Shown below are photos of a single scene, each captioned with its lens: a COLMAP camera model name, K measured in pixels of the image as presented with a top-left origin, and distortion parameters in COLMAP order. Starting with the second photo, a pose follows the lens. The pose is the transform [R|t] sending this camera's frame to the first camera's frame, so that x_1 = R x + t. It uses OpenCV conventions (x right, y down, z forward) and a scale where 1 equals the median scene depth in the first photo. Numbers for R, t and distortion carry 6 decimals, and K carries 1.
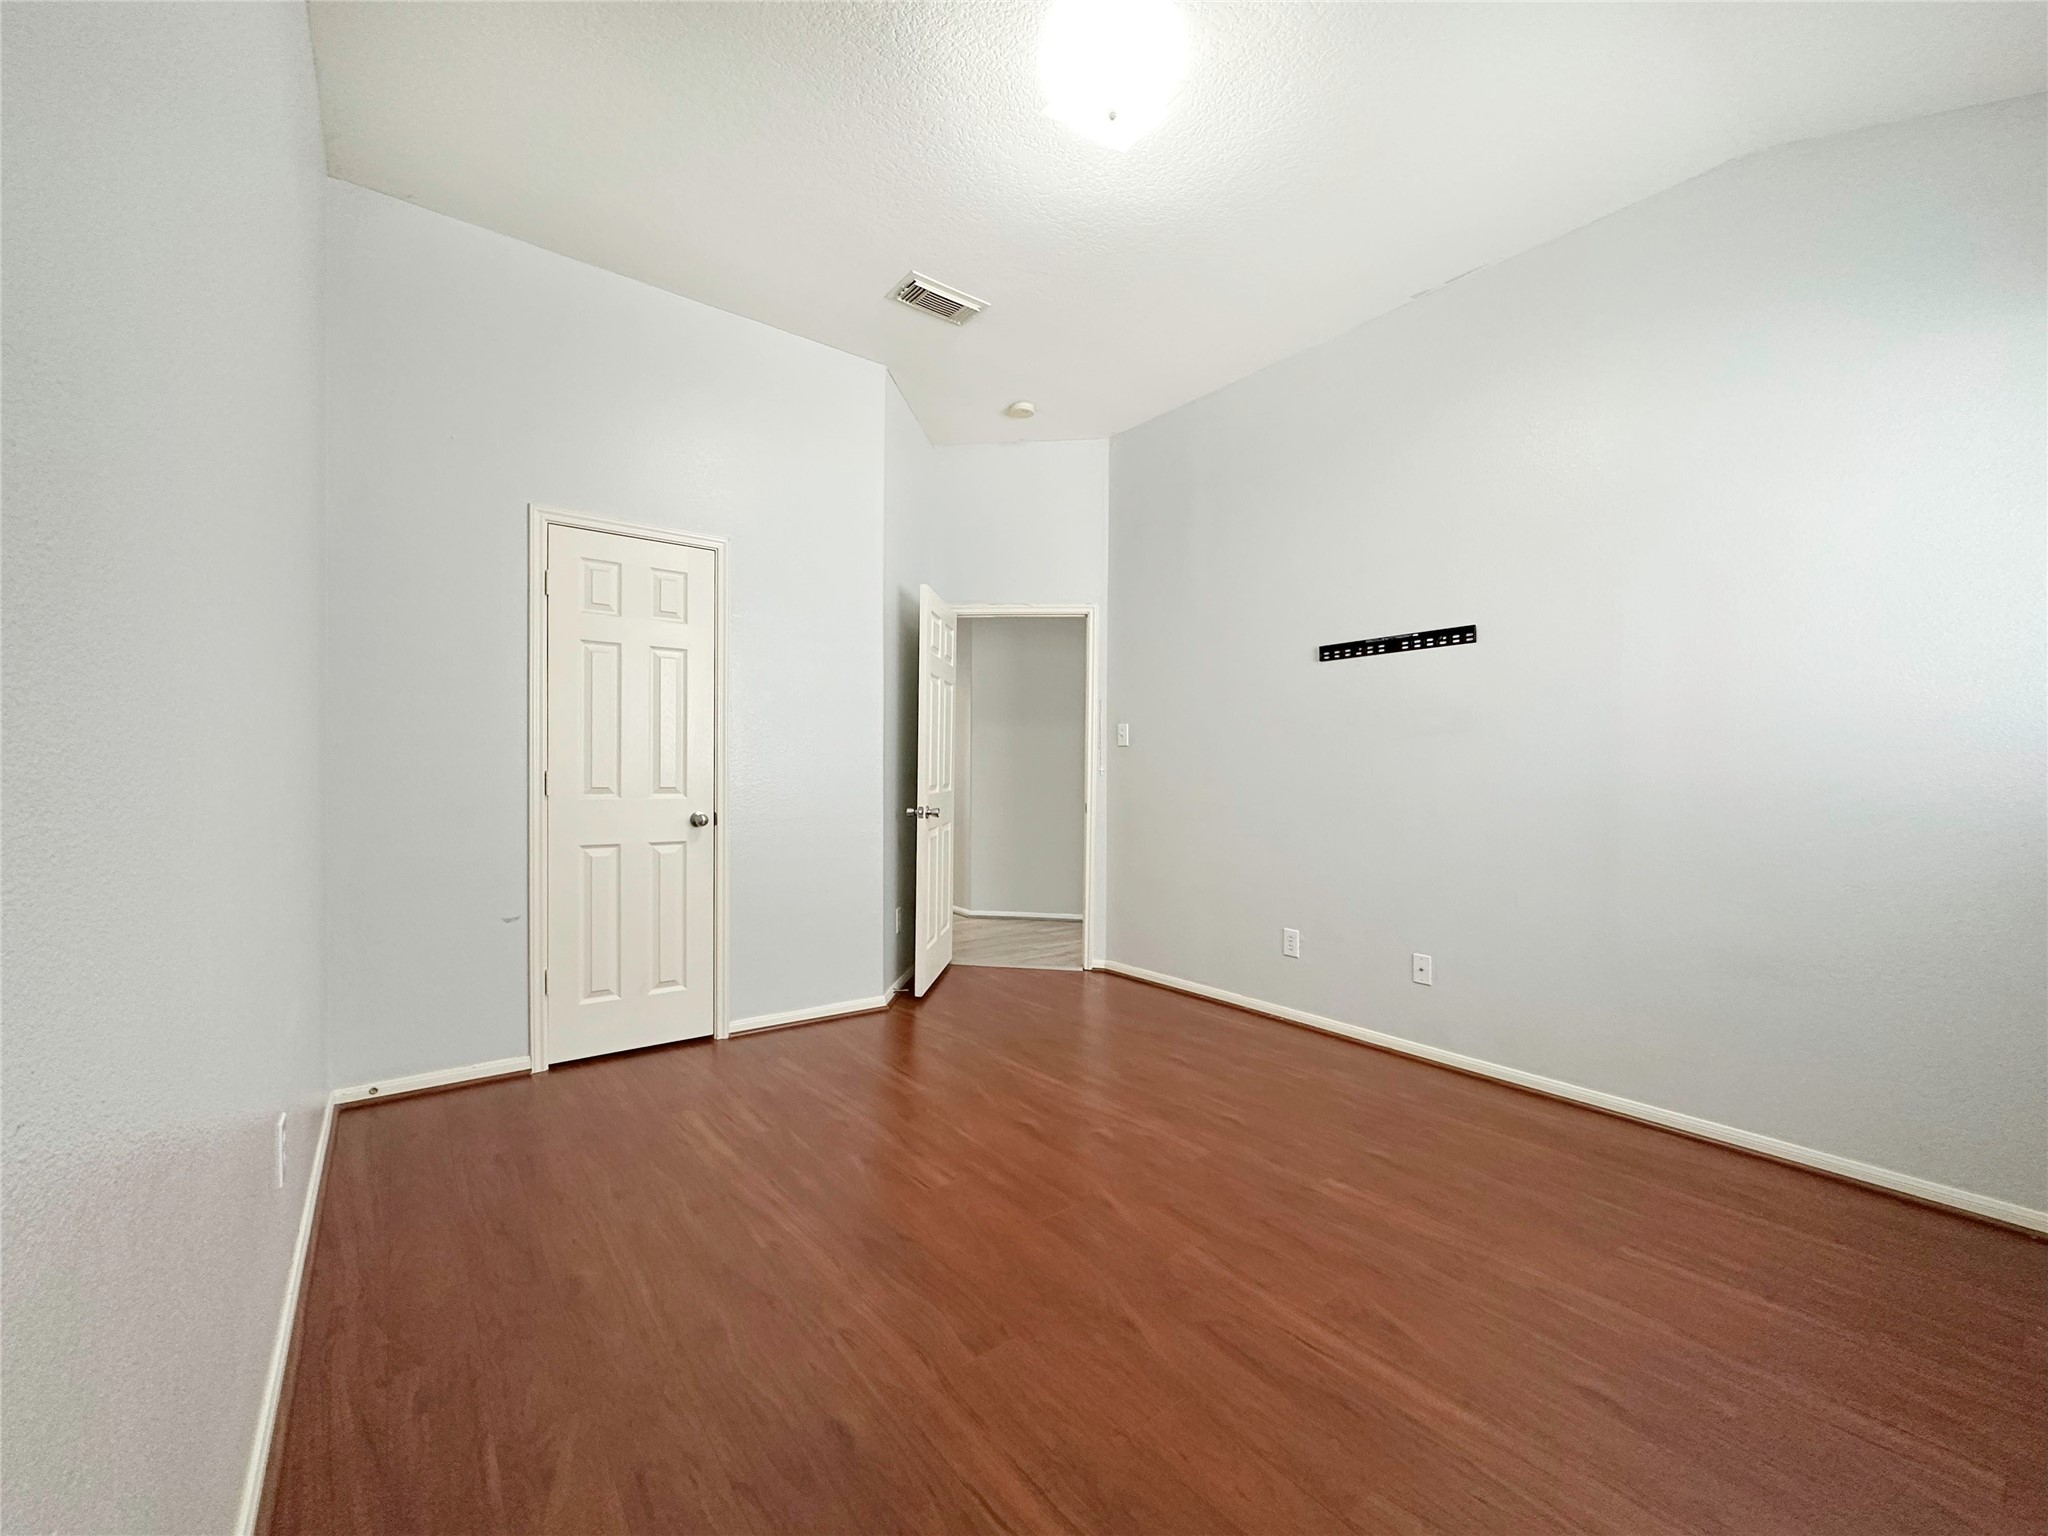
lens RADIAL K [[826.0, 0, 1017.8], [0, 826.0, 771.0], [0, 0, 1]] dist [-0.003453, -0.000020]
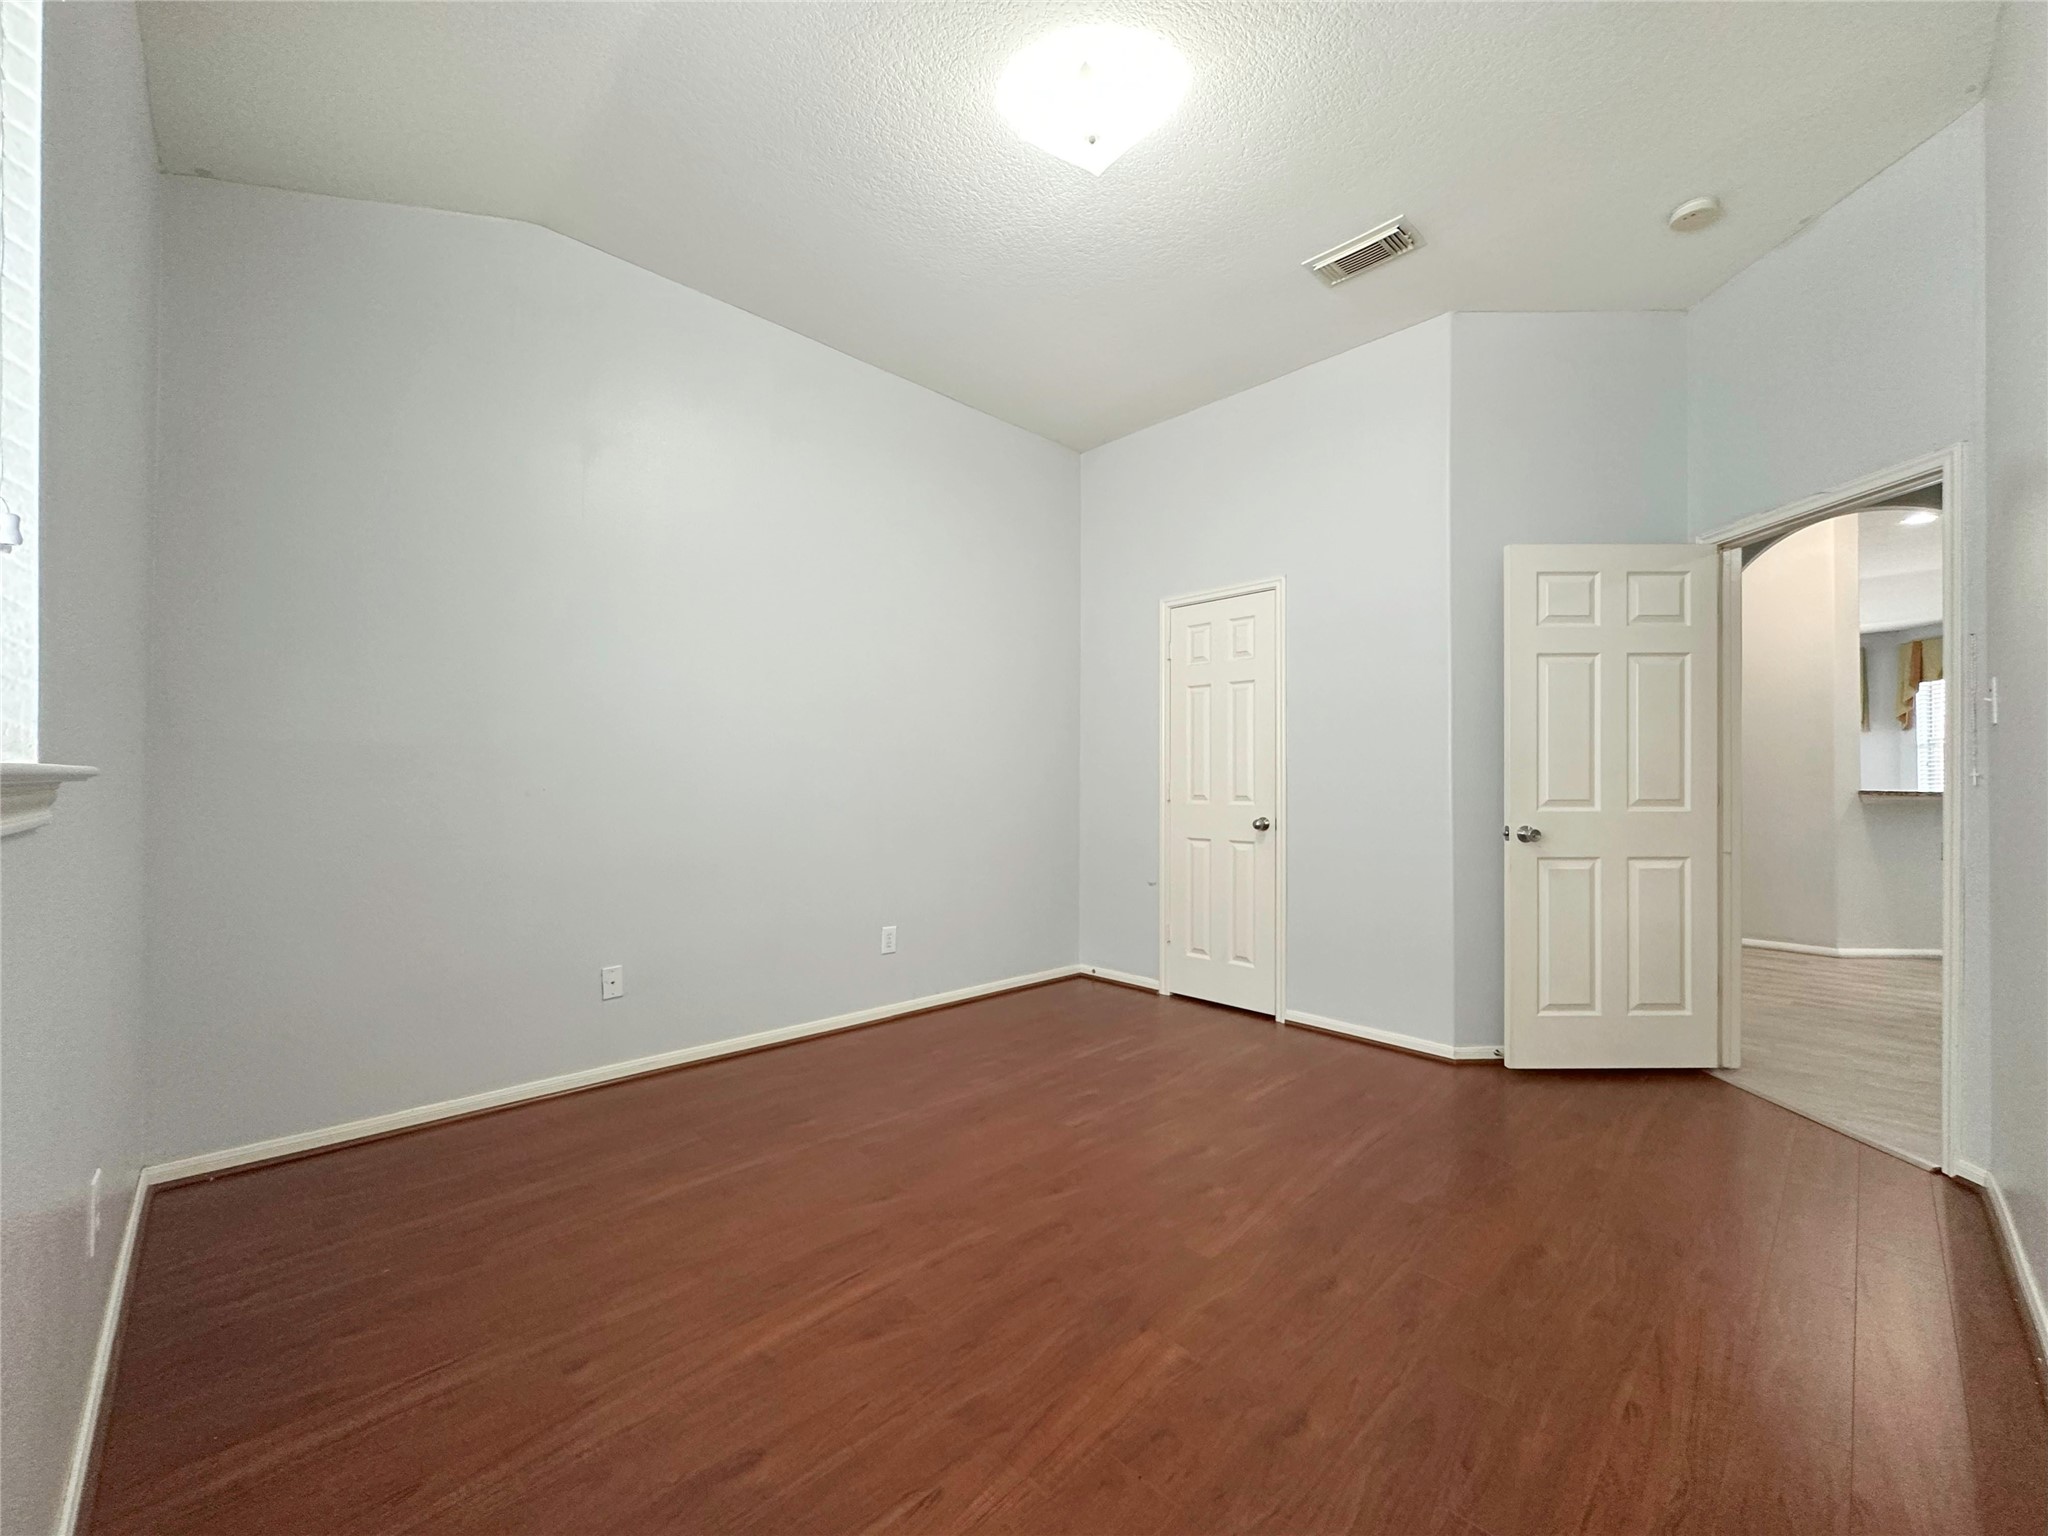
lens RADIAL K [[826.0, 0, 1017.8], [0, 826.0, 771.0], [0, 0, 1]] dist [-0.003453, -0.000020]
pose [[0.103658, -0.024441, -0.994313, 0.893029], [-0.002434, 0.999689, -0.024827, 0.016234], [0.994610, 0.004994, 0.103567, 0.651374]]
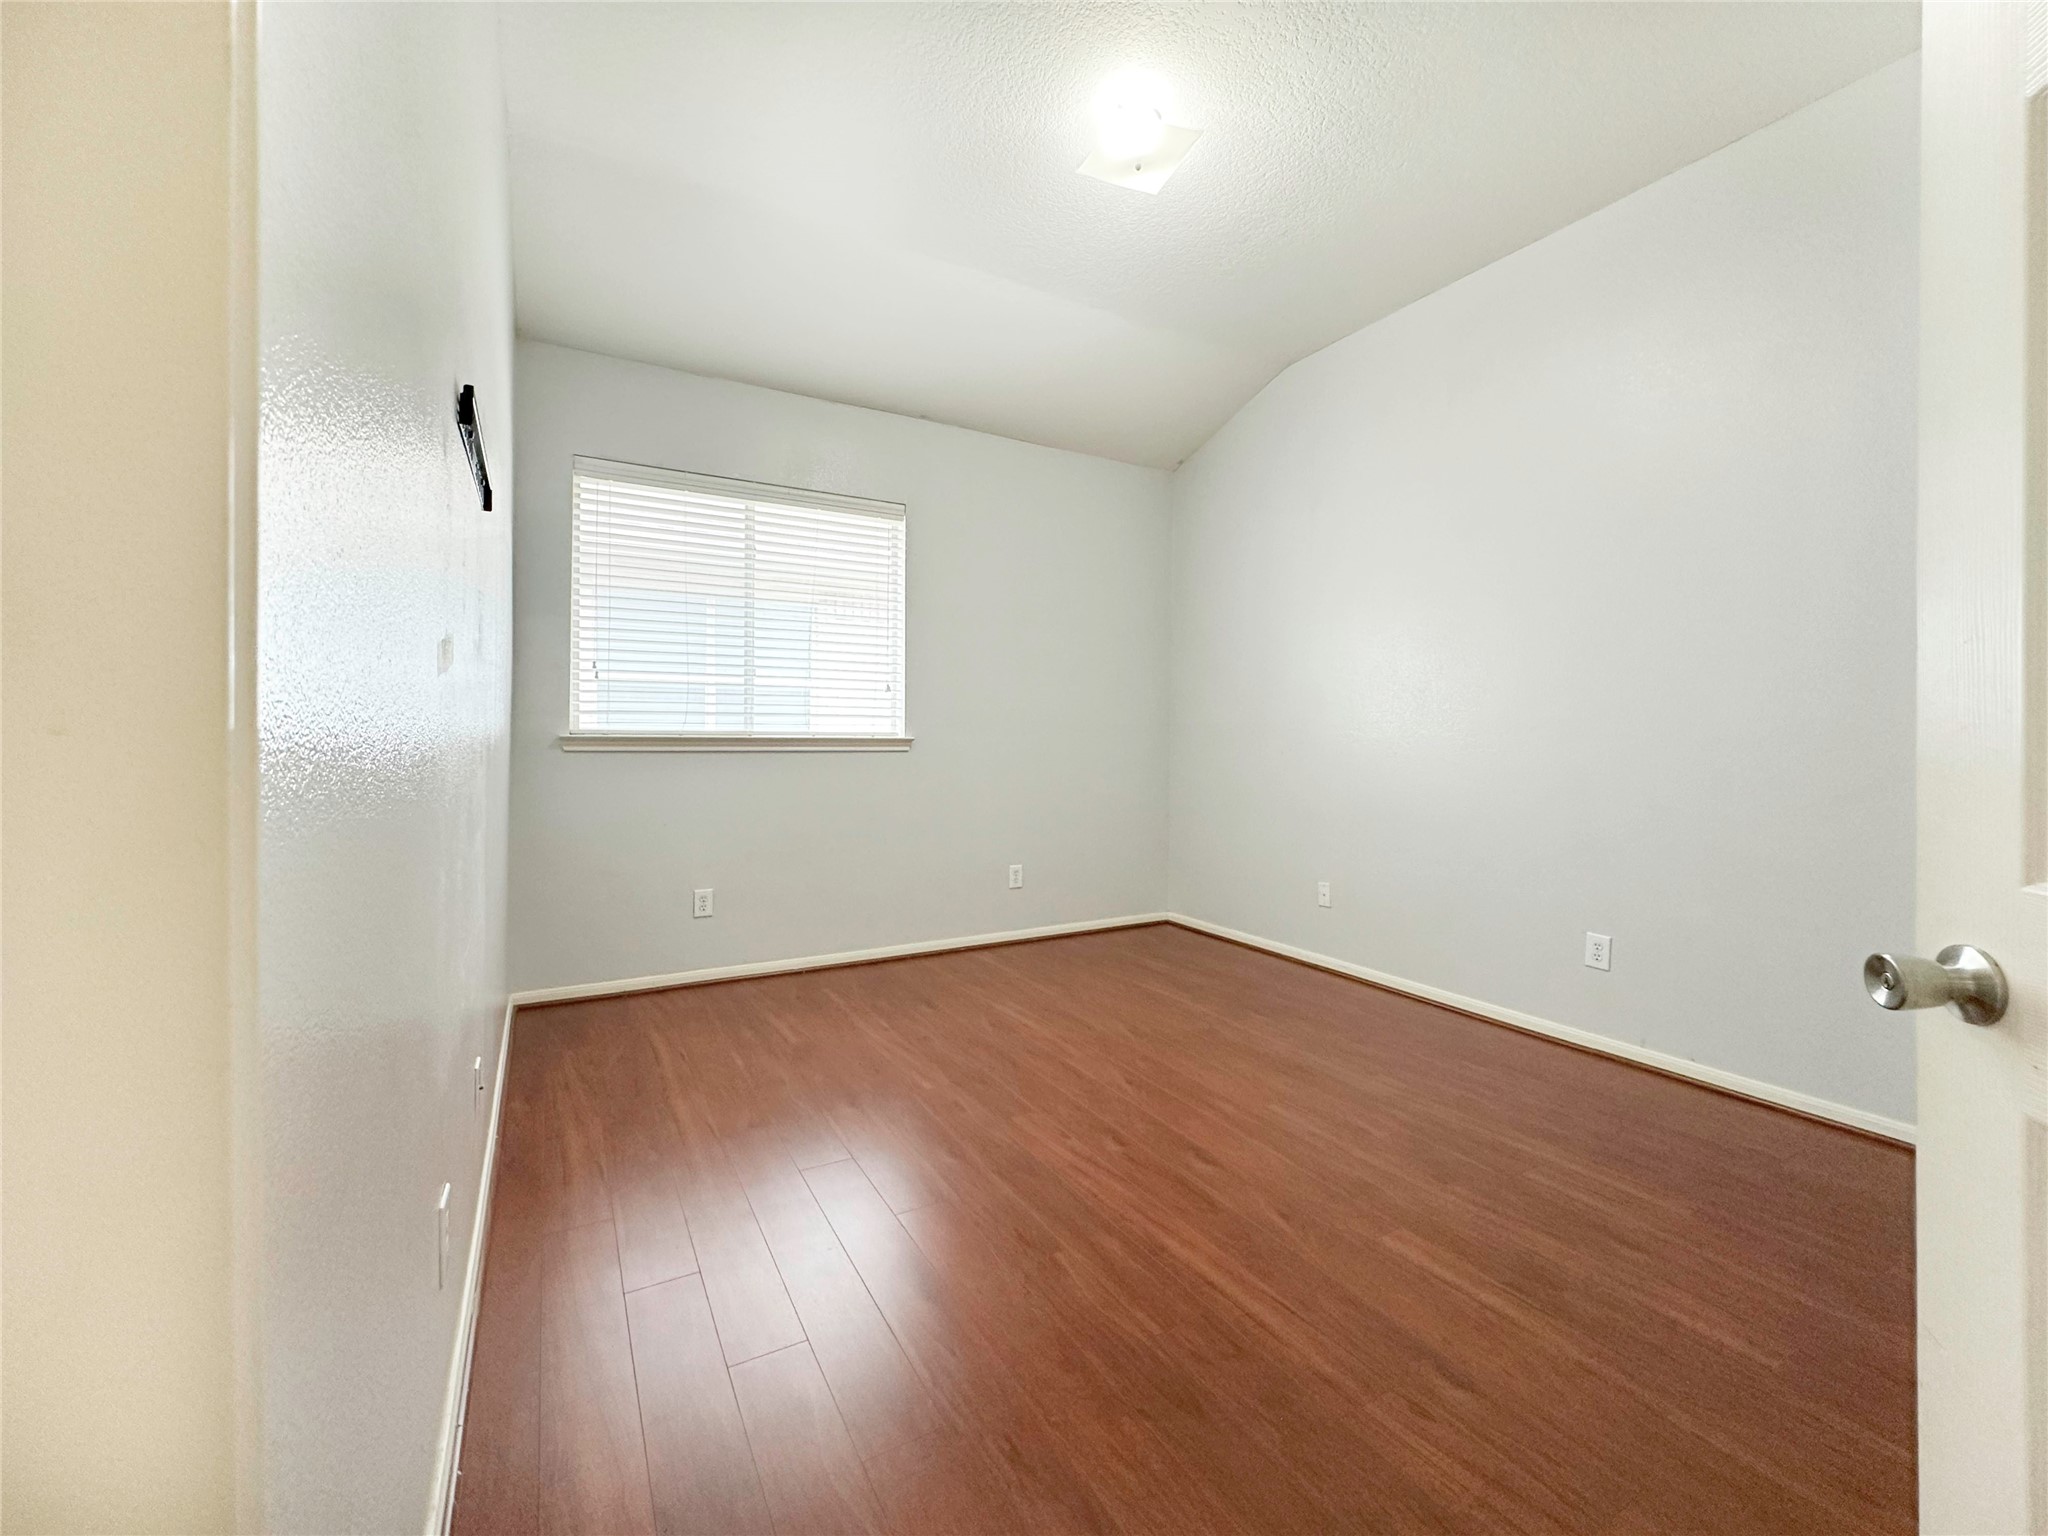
lens RADIAL K [[813.4, 0, 992.9], [0, 813.4, 748.7], [0, 0, 1]] dist [-0.029126, -0.000010]
pose [[-0.985686, -0.020259, 0.167369, 0.090391], [-0.018309, 0.999745, 0.013185, 0.003841], [-0.167594, 0.009932, -0.985806, 1.739029]]
